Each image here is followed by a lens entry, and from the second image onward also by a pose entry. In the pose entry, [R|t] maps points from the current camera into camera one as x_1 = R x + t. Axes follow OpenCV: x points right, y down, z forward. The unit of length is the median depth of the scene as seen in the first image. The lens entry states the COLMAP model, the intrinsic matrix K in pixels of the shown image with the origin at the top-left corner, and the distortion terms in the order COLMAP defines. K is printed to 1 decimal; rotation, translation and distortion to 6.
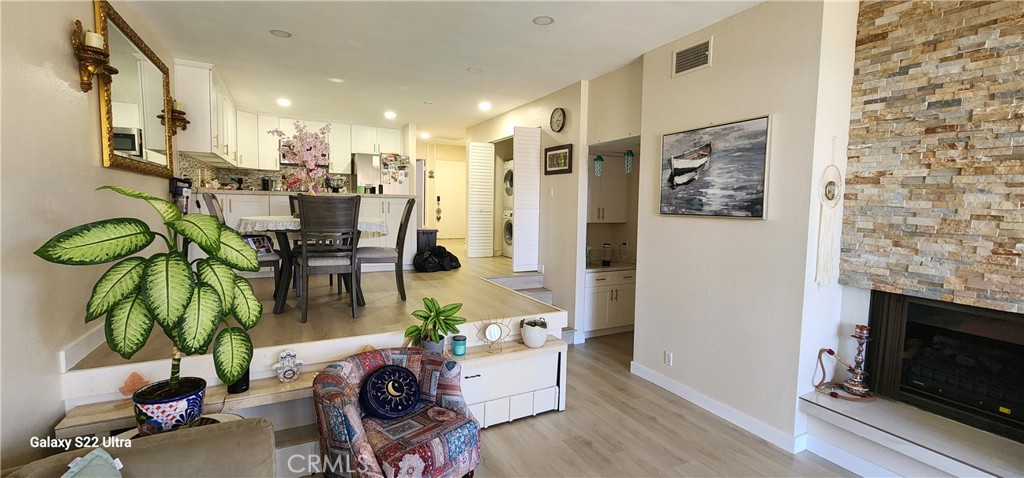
lens RADIAL K [[420.3, 0, 508.6], [0, 420.3, 233.7], [0, 0, 1]] dist [0.001775, 0.000221]
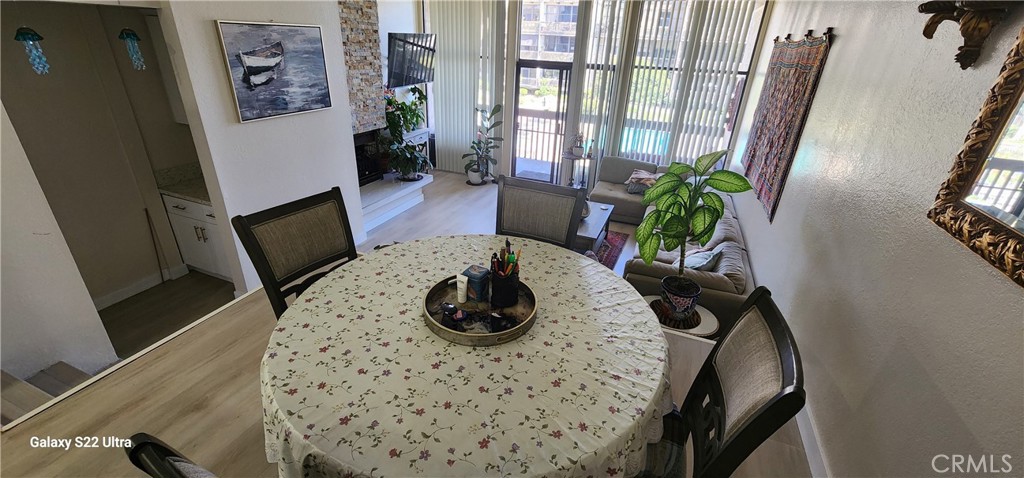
lens RADIAL K [[420.3, 0, 513.6], [0, 420.3, 233.9], [0, 0, 1]] dist [0.001775, 0.000221]
pose [[-0.646855, -0.360266, 0.672150, -0.779653], [0.003257, 0.880066, 0.474841, -0.291247], [-0.762606, 0.309342, -0.568102, 1.301293]]
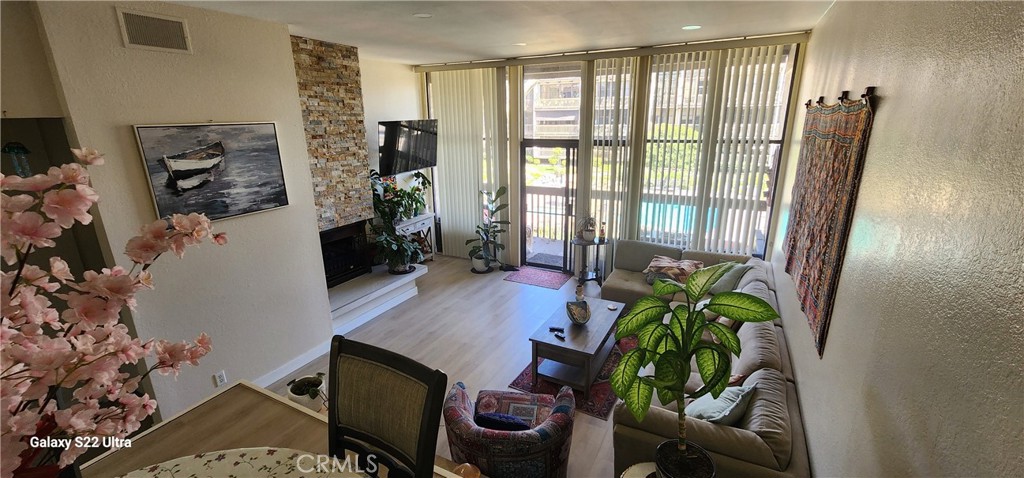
lens RADIAL K [[420.3, 0, 513.7], [0, 420.3, 235.0], [0, 0, 1]] dist [0.001775, 0.000221]
pose [[-0.565022, -0.233520, 0.791339, -0.711583], [0.067747, 0.942742, 0.326570, -0.284054], [-0.822289, 0.238130, -0.516850, 0.995674]]
